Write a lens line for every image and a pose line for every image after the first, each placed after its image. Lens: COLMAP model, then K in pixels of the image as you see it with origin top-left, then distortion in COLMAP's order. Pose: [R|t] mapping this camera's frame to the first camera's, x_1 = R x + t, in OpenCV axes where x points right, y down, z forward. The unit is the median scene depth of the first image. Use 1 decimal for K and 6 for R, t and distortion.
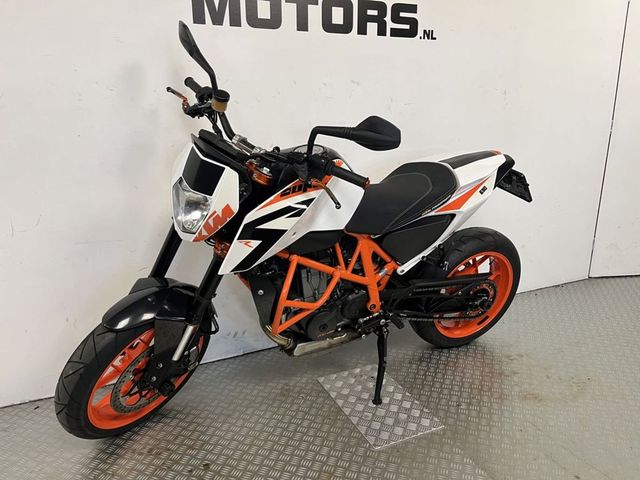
lens RADIAL K [[478.0, 0, 320.0], [0, 478.0, 240.0], [0, 0, 1]] dist [0.048794, 0.001713]
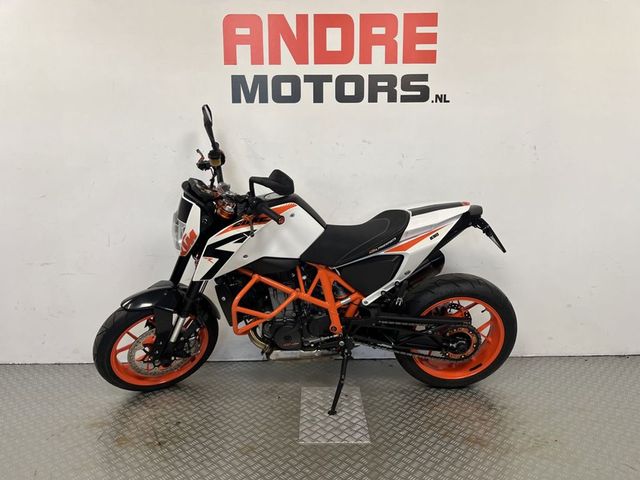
lens RADIAL K [[475.0, 0, 318.0], [0, 475.0, 247.9], [0, 0, 1]] dist [0.071365, -0.055701]
pose [[0.914680, 0.072547, -0.397615, 0.521651], [-0.106847, 0.992164, -0.064768, 0.022268], [0.389800, 0.101726, 0.915264, -0.105081]]
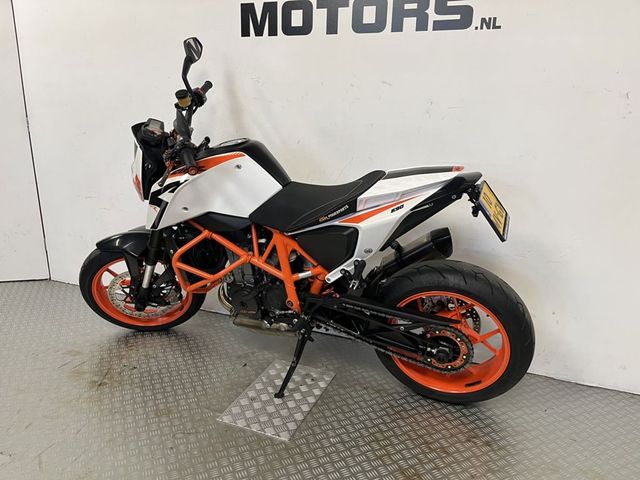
lens RADIAL K [[475.0, 0, 318.0], [0, 475.0, 247.9], [0, 0, 1]] dist [0.071365, -0.055701]
pose [[0.690823, 0.221023, -0.688412, 0.816265], [-0.221891, 0.970994, 0.089081, -0.078081], [0.688133, 0.091214, 0.719828, 0.299166]]
